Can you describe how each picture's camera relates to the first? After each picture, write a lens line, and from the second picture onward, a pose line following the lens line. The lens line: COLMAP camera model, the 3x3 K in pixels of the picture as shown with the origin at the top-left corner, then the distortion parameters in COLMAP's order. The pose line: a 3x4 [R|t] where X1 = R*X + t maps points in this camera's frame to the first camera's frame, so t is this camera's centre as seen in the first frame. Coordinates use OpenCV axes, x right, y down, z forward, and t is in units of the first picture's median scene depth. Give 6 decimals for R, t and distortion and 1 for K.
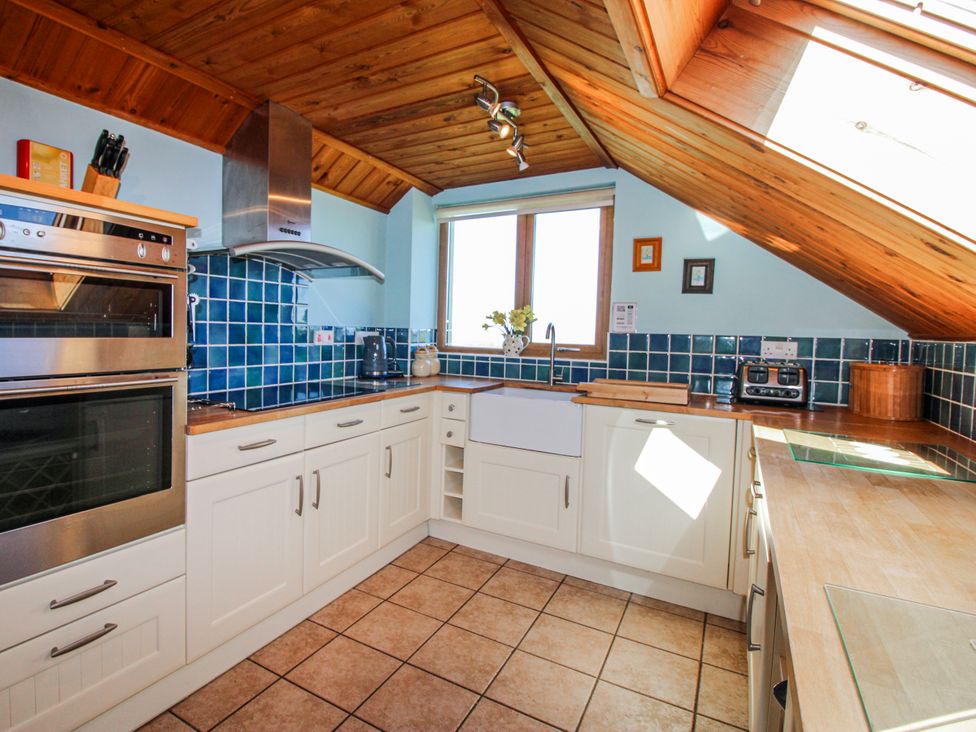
lens RADIAL K [[505.8, 0, 488.0], [0, 505.8, 366.0], [0, 0, 1]] dist [0.000061, 0.000097]
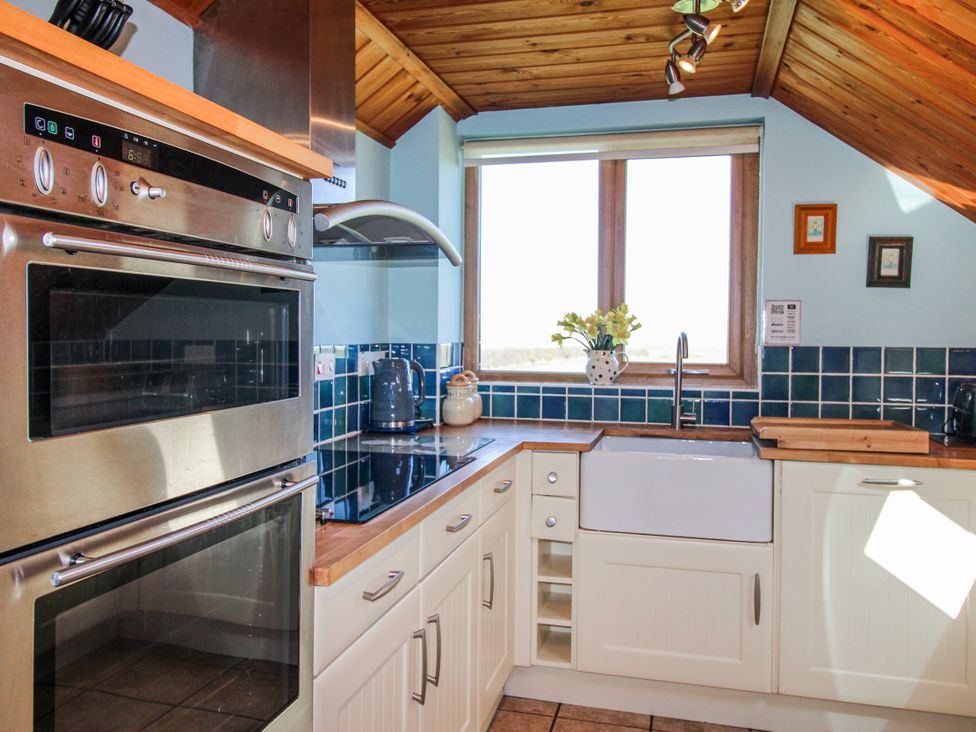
lens RADIAL K [[785.0, 0, 490.0], [0, 785.0, 363.8], [0, 0, 1]] dist [0.006419, 0.001102]
pose [[0.961452, -0.028899, 0.273450, -0.382186], [0.033126, 0.999392, -0.010854, -0.043213], [-0.272970, 0.019494, 0.961825, 0.115453]]
